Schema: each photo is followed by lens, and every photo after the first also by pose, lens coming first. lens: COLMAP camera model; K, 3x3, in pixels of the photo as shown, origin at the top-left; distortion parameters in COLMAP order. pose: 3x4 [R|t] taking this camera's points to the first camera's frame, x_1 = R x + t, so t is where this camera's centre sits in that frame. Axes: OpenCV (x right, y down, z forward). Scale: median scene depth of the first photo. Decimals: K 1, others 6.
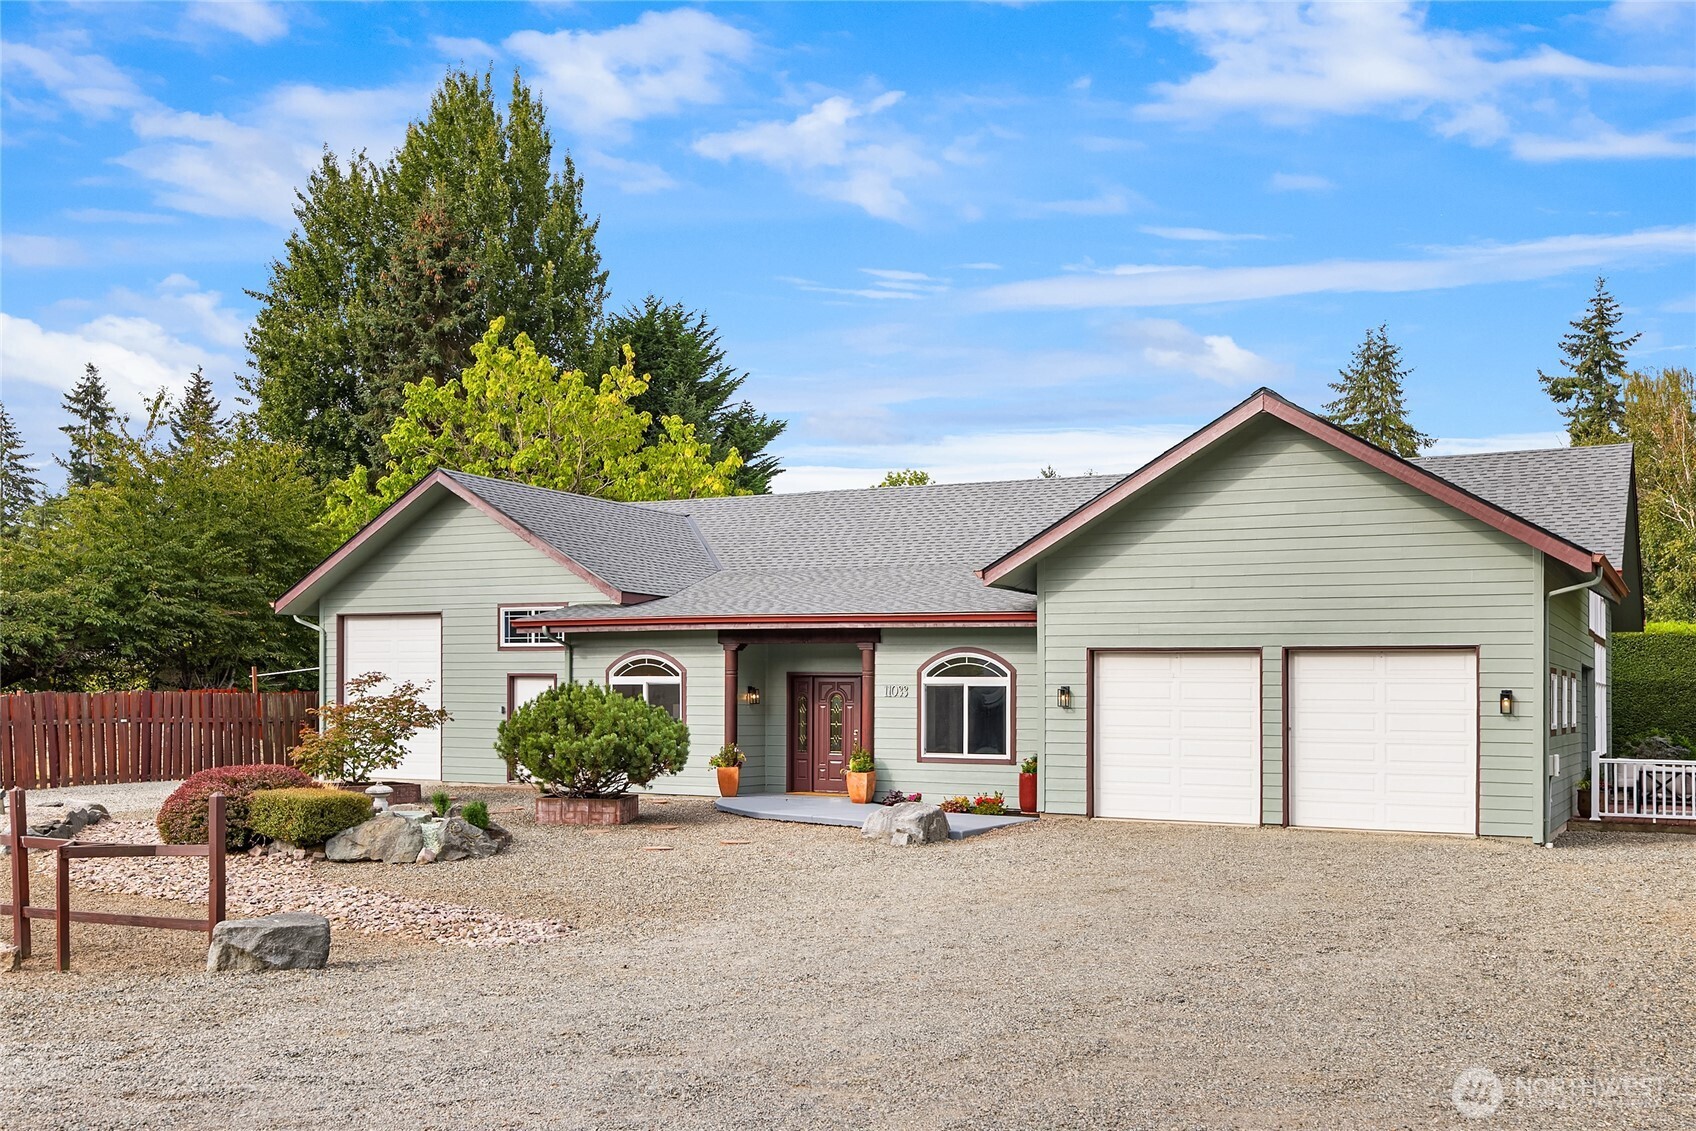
lens RADIAL K [[1673.2, 0, 844.4], [0, 1673.2, 568.5], [0, 0, 1]] dist [0.019372, 0.000000]
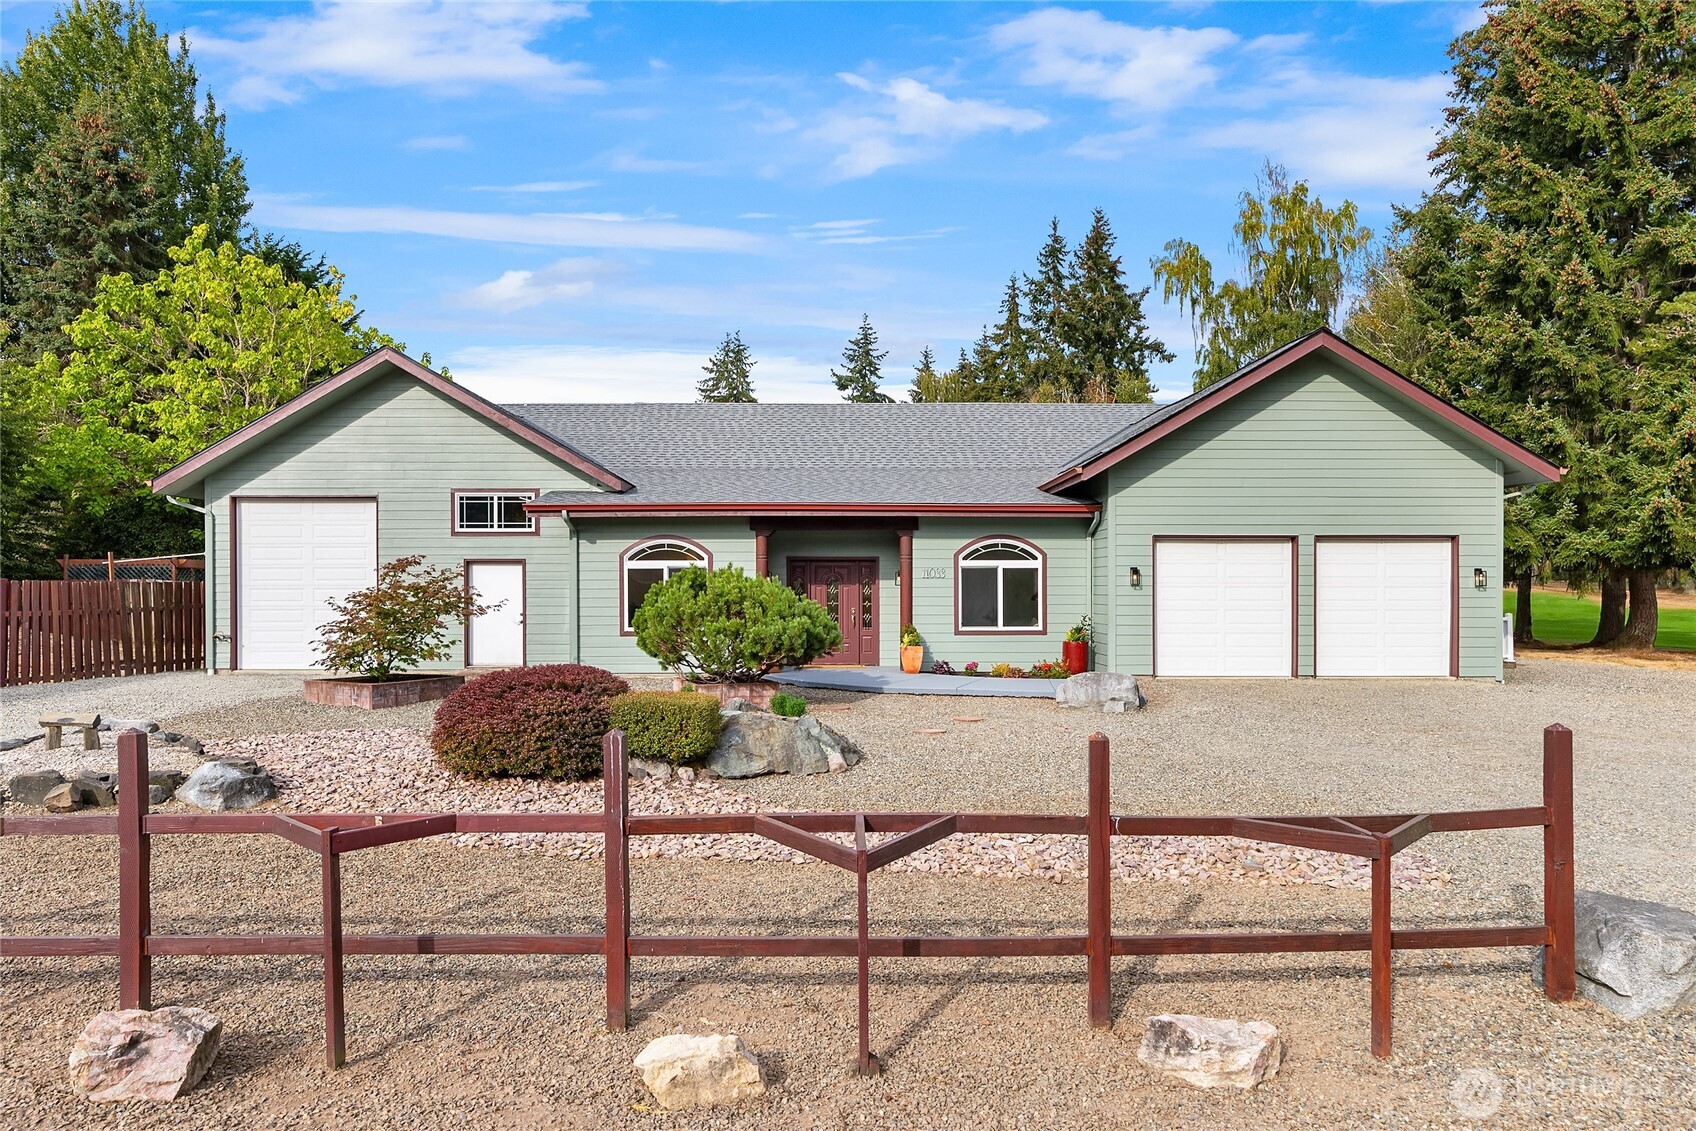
lens RADIAL K [[1123.9, 0, 855.7], [0, 1123.9, 552.1], [0, 0, 1]] dist [0.007574, -0.002270]
pose [[0.879808, 0.003359, 0.475317, -0.178103], [-0.028065, 0.998598, 0.044890, 0.012493], [-0.474499, -0.052834, 0.878669, 0.168675]]
